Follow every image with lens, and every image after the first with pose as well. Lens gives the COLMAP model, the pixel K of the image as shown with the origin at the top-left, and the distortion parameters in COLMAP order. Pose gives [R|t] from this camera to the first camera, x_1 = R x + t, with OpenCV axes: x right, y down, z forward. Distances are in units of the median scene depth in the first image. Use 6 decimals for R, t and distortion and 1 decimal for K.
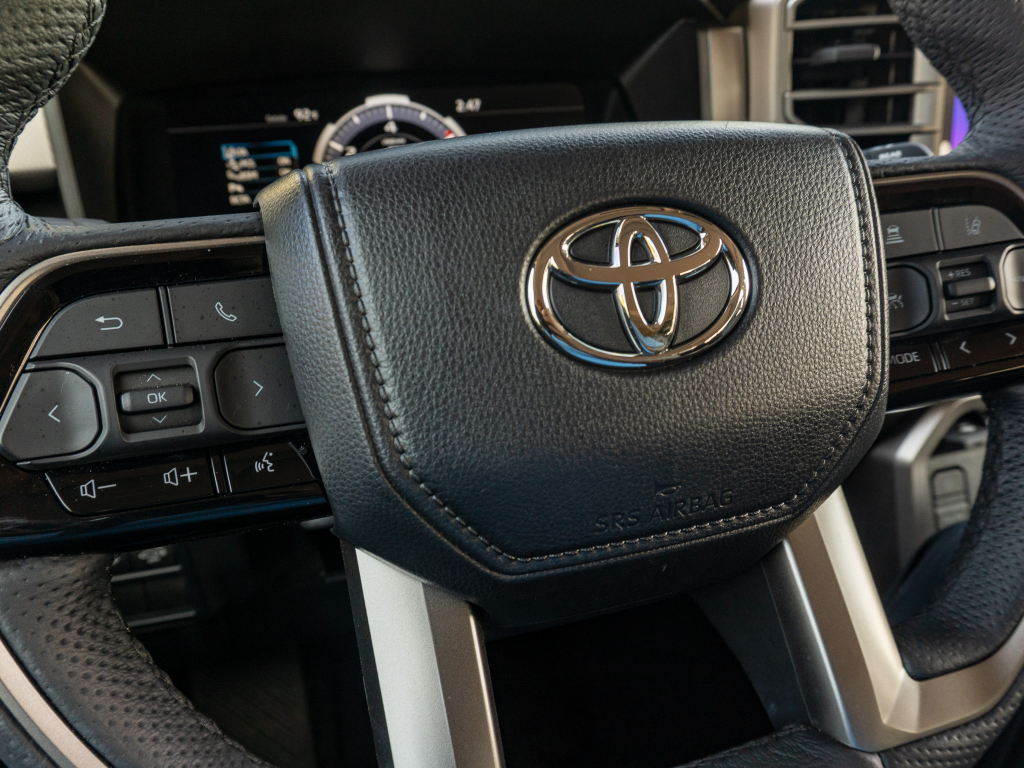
lens RADIAL K [[811.5, 0, 527.3], [0, 811.5, 380.5], [0, 0, 1]] dist [-0.035549, 0.043565]
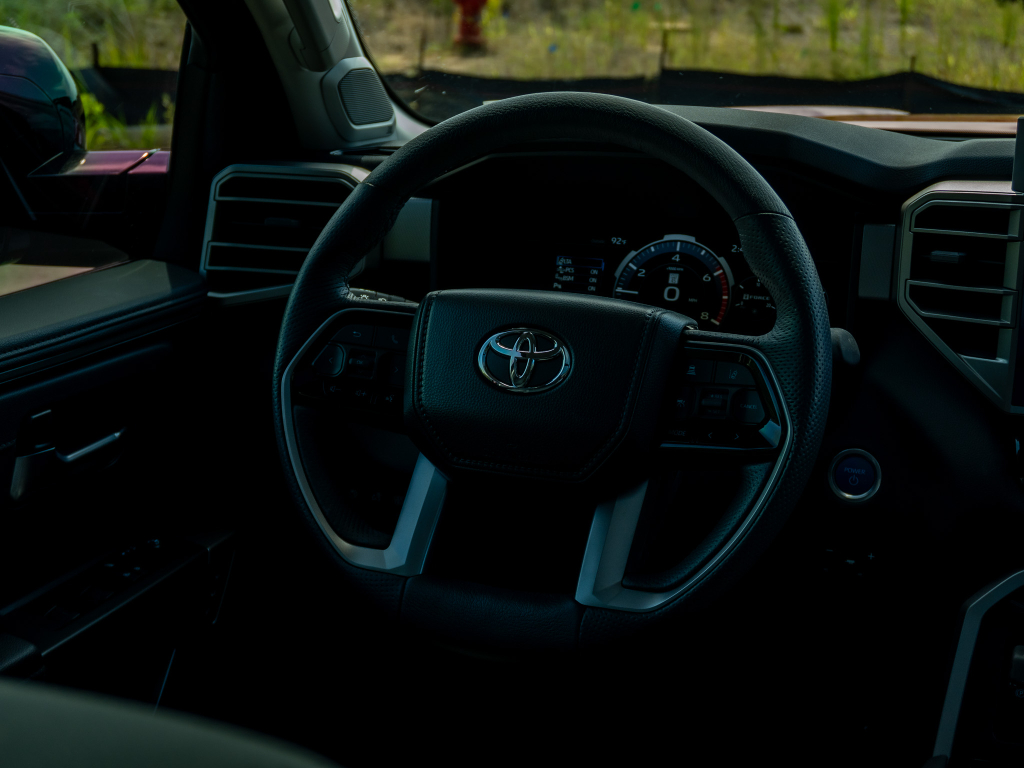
lens RADIAL K [[1494.2, 0, 512.0], [0, 1494.2, 384.0], [0, 0, 1]] dist [0.136783, -0.006727]
pose [[0.768912, 0.191028, -0.610149, 1.169080], [-0.278335, 0.959157, -0.050462, 0.077656], [0.575589, 0.208627, 0.790678, -1.041869]]
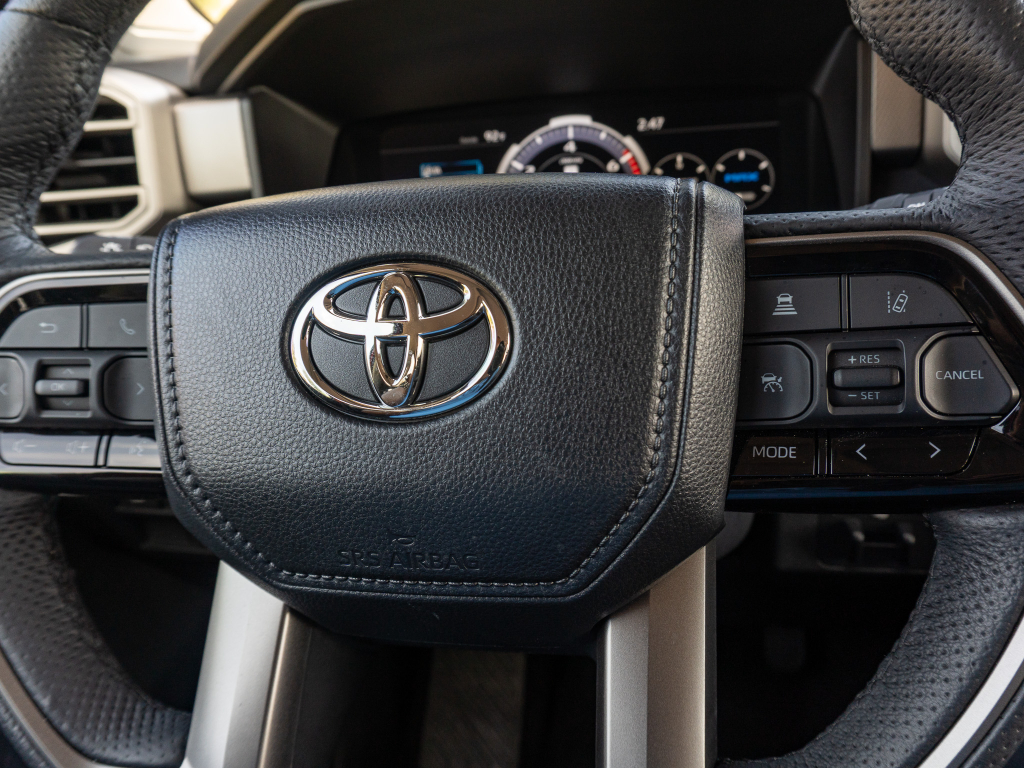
lens RADIAL K [[811.5, 0, 527.3], [0, 811.5, 380.5], [0, 0, 1]] dist [-0.035549, 0.043565]
pose [[0.874090, 0.128304, -0.468513, 0.316740], [-0.124733, 0.991432, 0.038797, -0.051500], [0.469476, 0.024527, 0.882604, 0.068384]]
